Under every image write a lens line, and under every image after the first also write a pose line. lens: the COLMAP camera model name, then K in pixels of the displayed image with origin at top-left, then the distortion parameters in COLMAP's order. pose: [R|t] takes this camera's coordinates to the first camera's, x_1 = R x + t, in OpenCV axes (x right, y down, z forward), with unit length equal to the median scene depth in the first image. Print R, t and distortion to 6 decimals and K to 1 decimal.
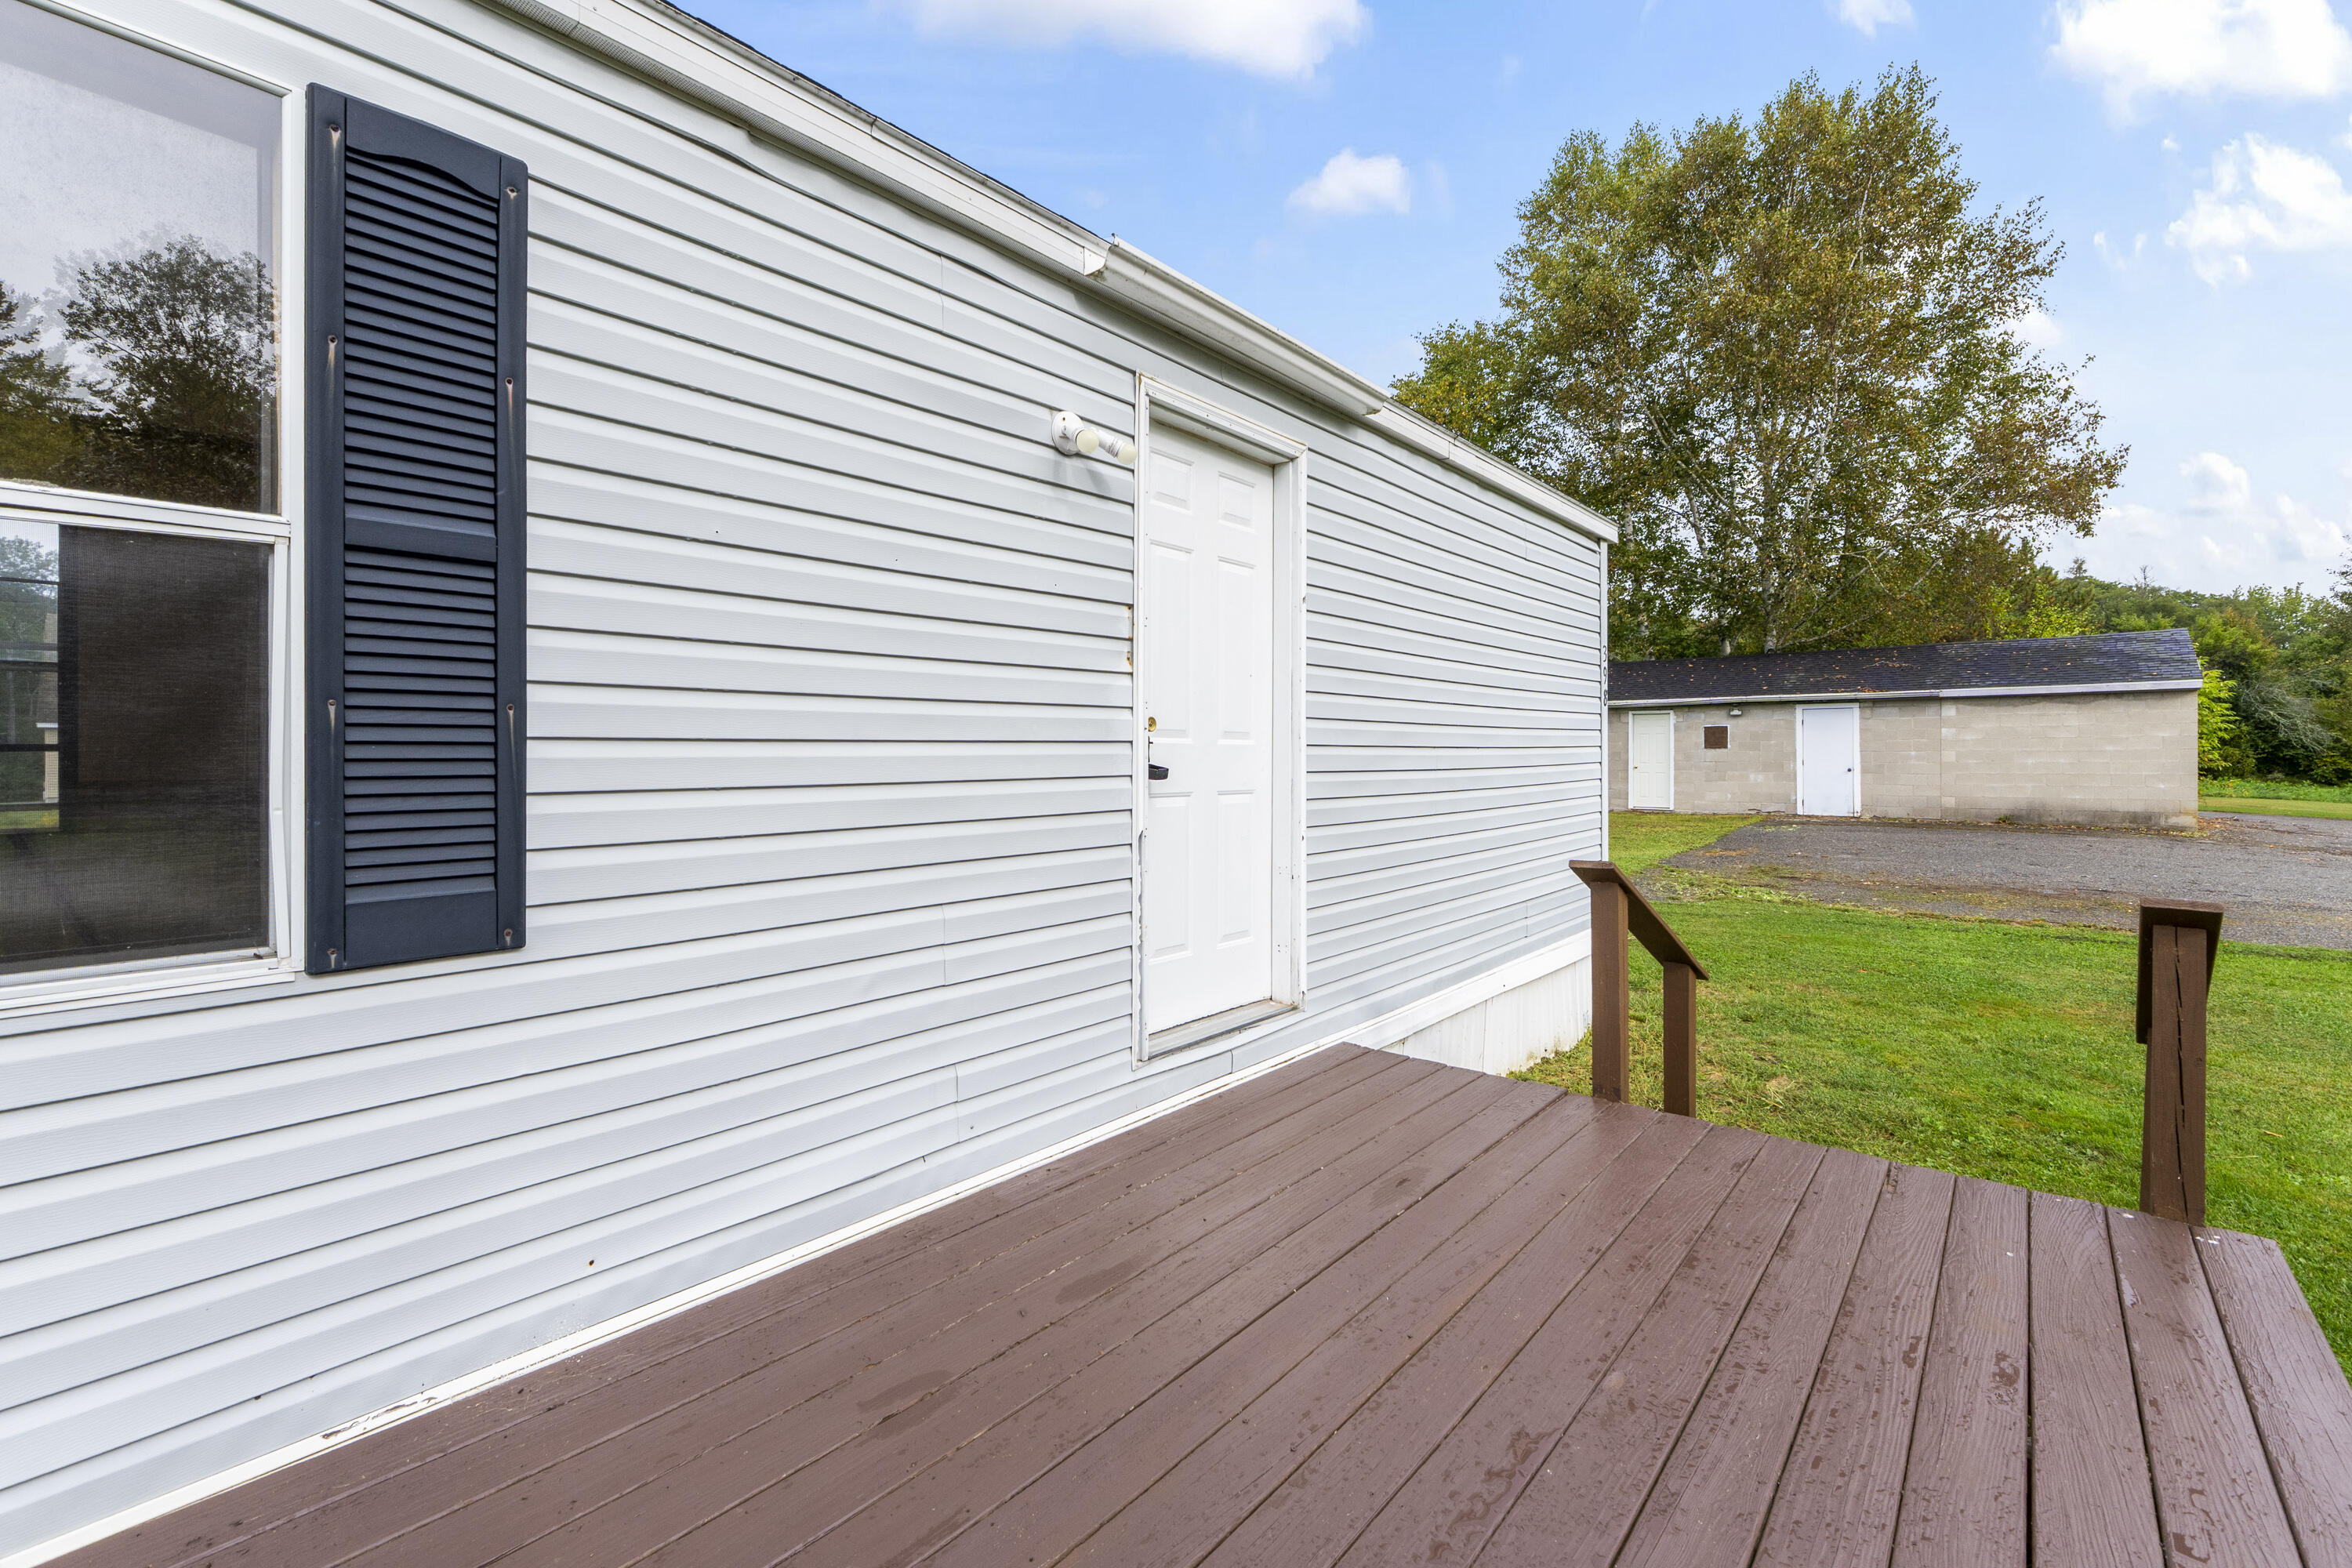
lens RADIAL K [[993.3, 0, 1177.2], [0, 993.3, 765.3], [0, 0, 1]] dist [-0.005732, -0.000305]
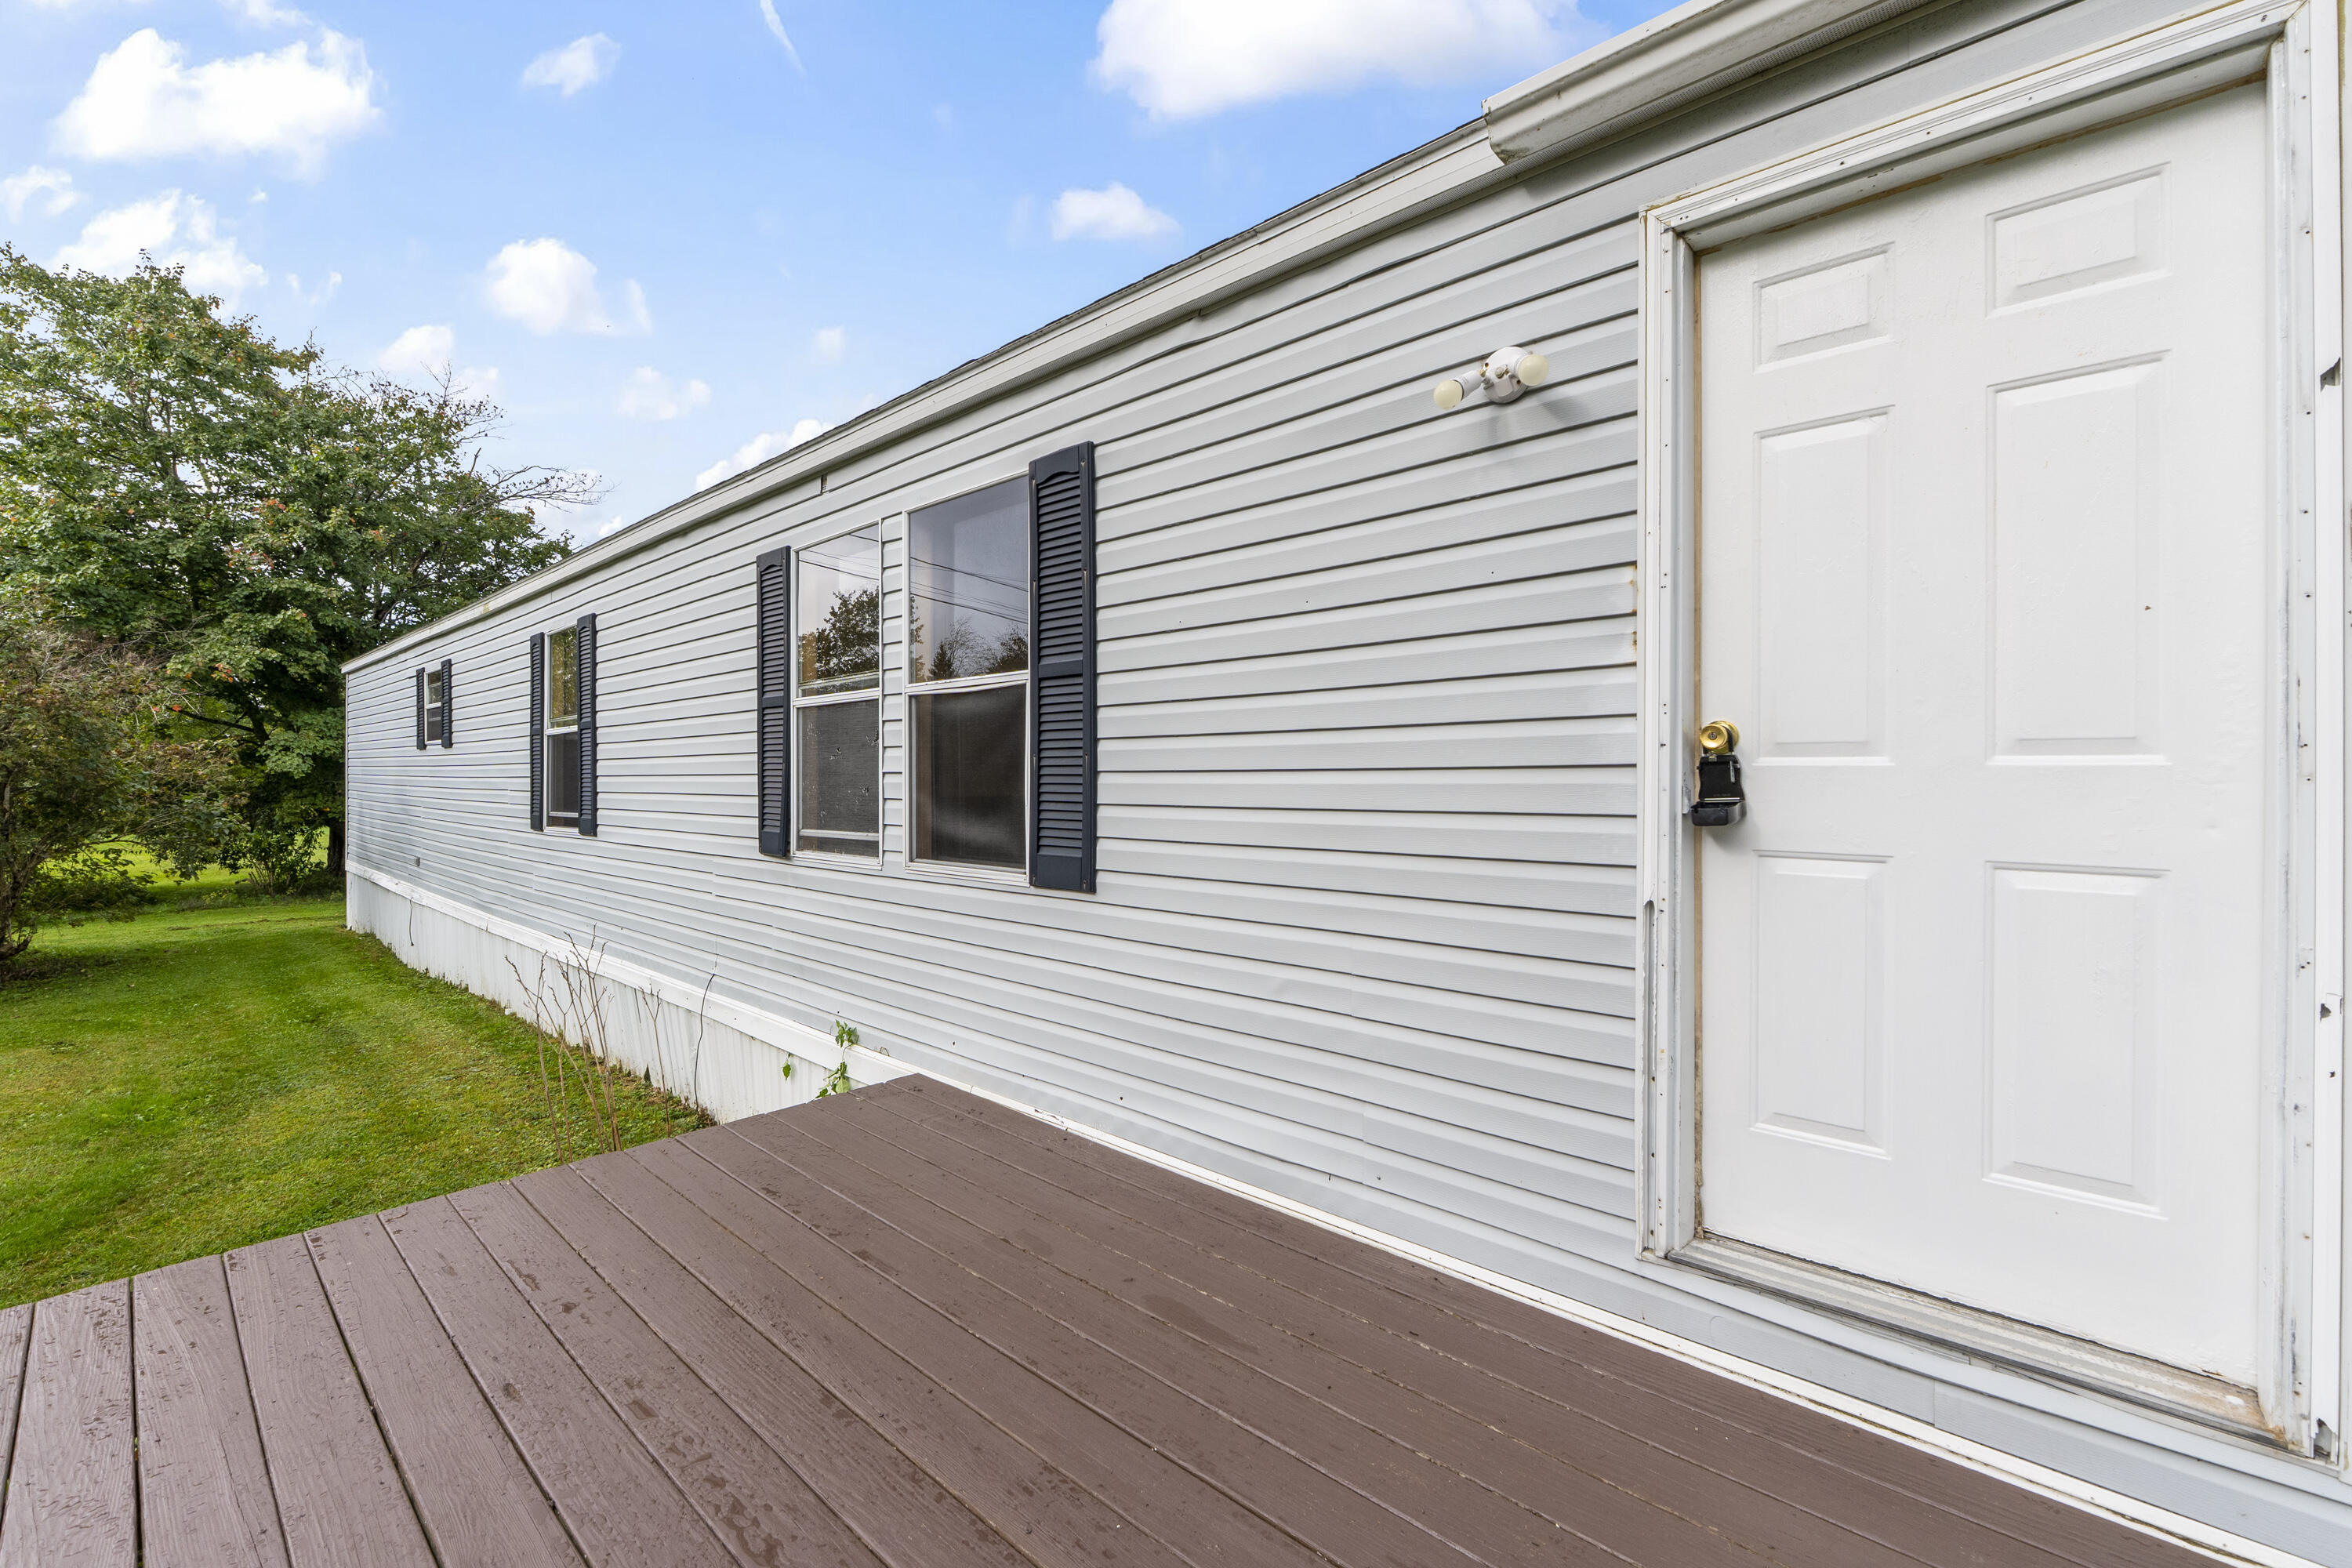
lens RADIAL K [[993.3, 0, 1177.8], [0, 993.3, 780.0], [0, 0, 1]] dist [-0.005732, -0.000305]
pose [[-0.031689, 0.003141, -0.999493, 0.926244], [-0.011949, 0.999922, 0.003521, -0.018336], [0.999426, 0.012055, -0.031649, 1.041061]]
